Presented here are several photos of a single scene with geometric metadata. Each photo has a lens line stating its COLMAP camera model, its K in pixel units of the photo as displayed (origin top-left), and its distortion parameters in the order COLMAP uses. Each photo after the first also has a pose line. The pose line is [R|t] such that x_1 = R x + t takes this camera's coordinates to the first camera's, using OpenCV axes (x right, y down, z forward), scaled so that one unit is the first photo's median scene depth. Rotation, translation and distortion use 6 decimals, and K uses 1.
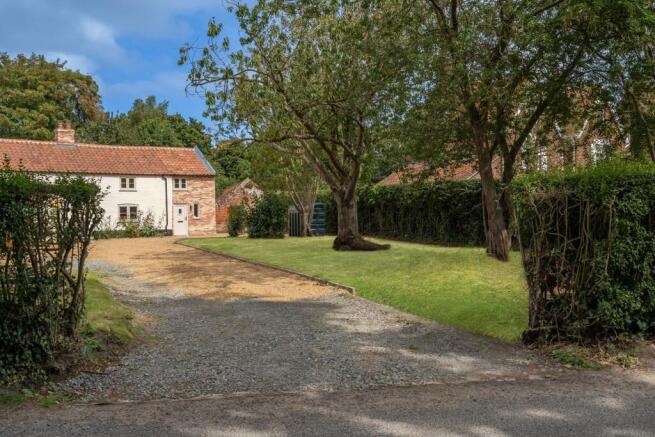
lens RADIAL K [[657.3, 0, 327.5], [0, 657.3, 218.5], [0, 0, 1]] dist [0.007571, -0.004974]
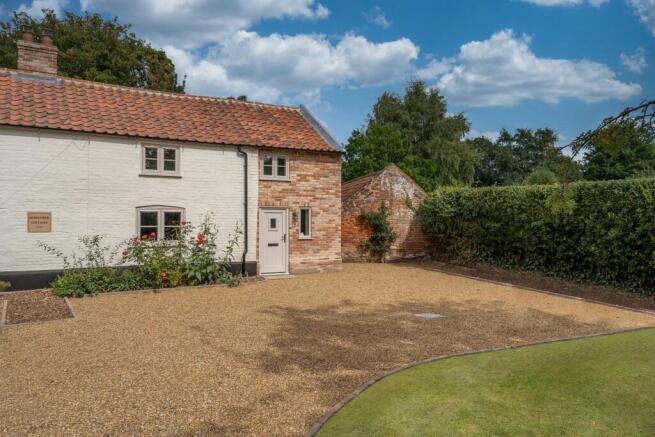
lens RADIAL K [[482.3, 0, 327.5], [0, 482.3, 218.5], [0, 0, 1]] dist [0.002752, 0.002625]
pose [[0.996016, 0.021853, -0.086454, -0.156103], [-0.022269, 0.999745, -0.003854, -0.014345], [0.086347, 0.005764, 0.996248, 0.659680]]
